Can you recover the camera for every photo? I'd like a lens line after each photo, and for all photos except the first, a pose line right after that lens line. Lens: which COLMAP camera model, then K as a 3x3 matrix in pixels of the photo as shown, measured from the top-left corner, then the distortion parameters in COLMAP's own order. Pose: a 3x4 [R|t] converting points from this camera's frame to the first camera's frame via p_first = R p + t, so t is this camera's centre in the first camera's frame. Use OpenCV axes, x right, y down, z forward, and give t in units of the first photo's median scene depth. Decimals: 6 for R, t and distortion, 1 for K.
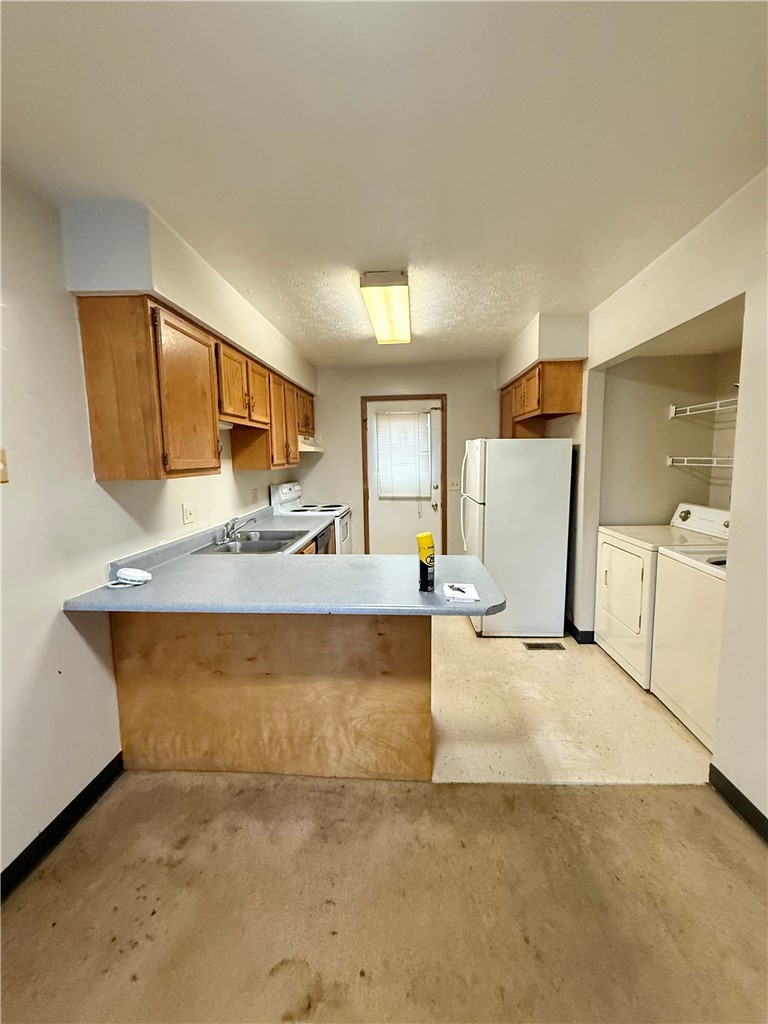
lens RADIAL K [[459.5, 0, 384.0], [0, 459.5, 512.0], [0, 0, 1]] dist [0.000018, 0.000028]
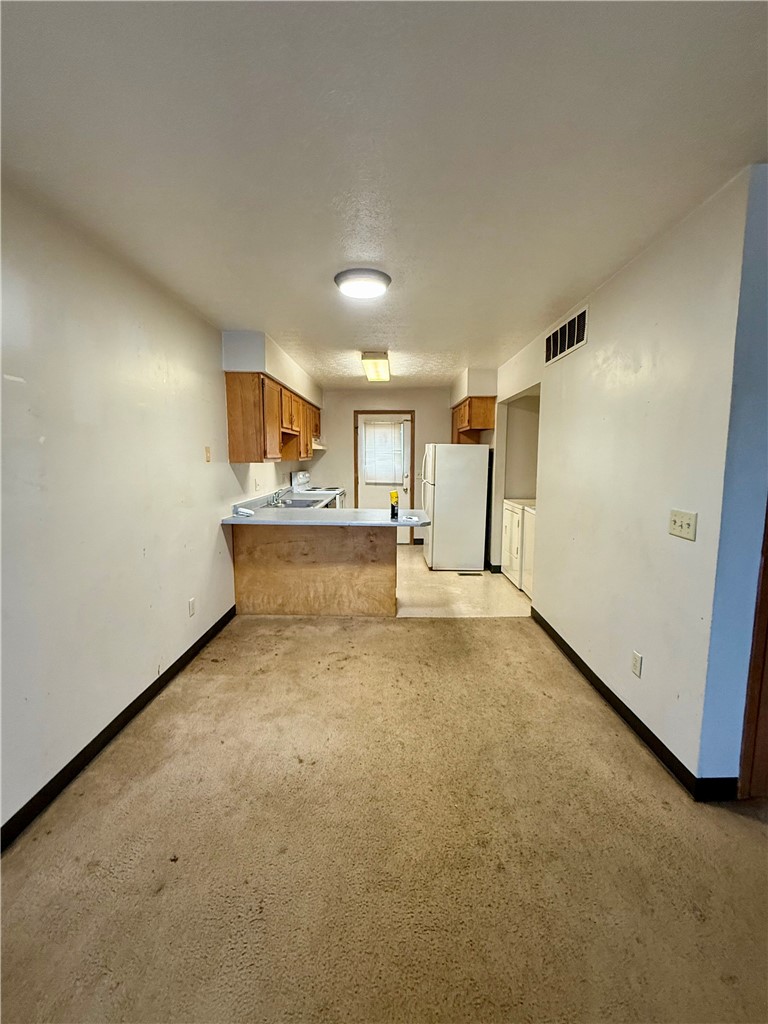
lens RADIAL K [[459.5, 0, 384.0], [0, 459.5, 512.0], [0, 0, 1]] dist [0.000018, 0.000028]
pose [[0.998867, 0.014077, 0.045465, -0.027729], [-0.014293, 0.999888, 0.004431, 0.076690], [-0.045397, -0.005076, 0.998956, -0.618281]]
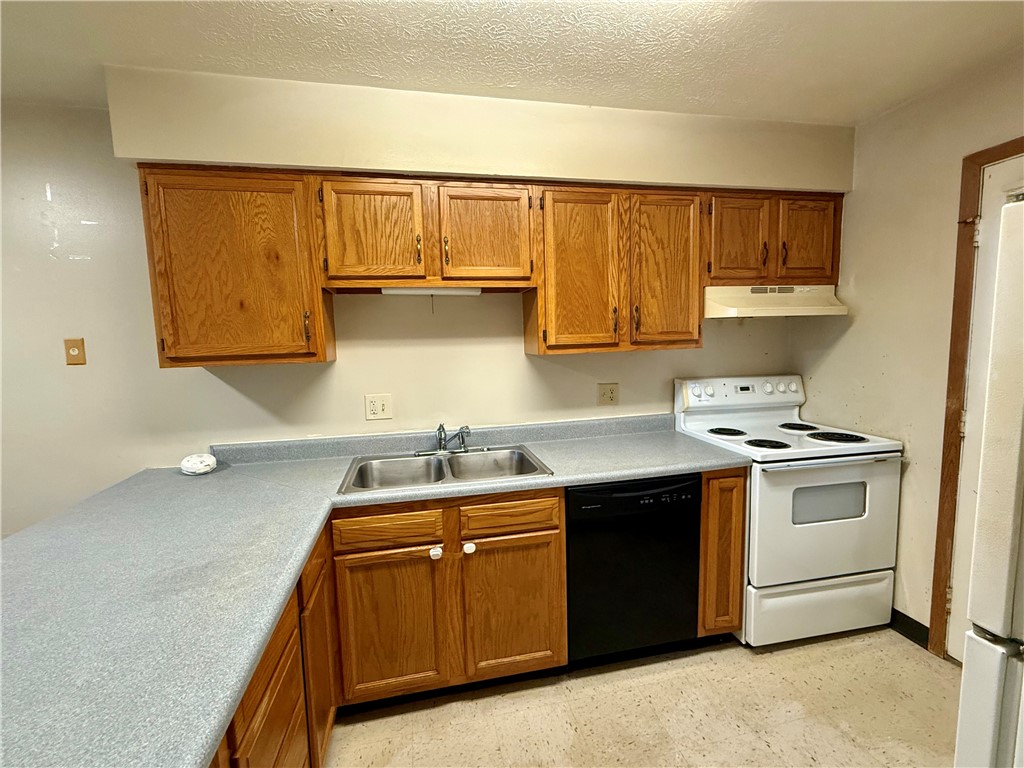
lens RADIAL K [[459.5, 0, 512.0], [0, 459.5, 384.0], [0, 0, 1]] dist [0.000018, 0.000028]
pose [[0.259529, 0.111148, -0.959318, 0.346307], [-0.091310, 0.991729, 0.090200, -0.113219], [0.961409, 0.064186, 0.267531, 0.876009]]
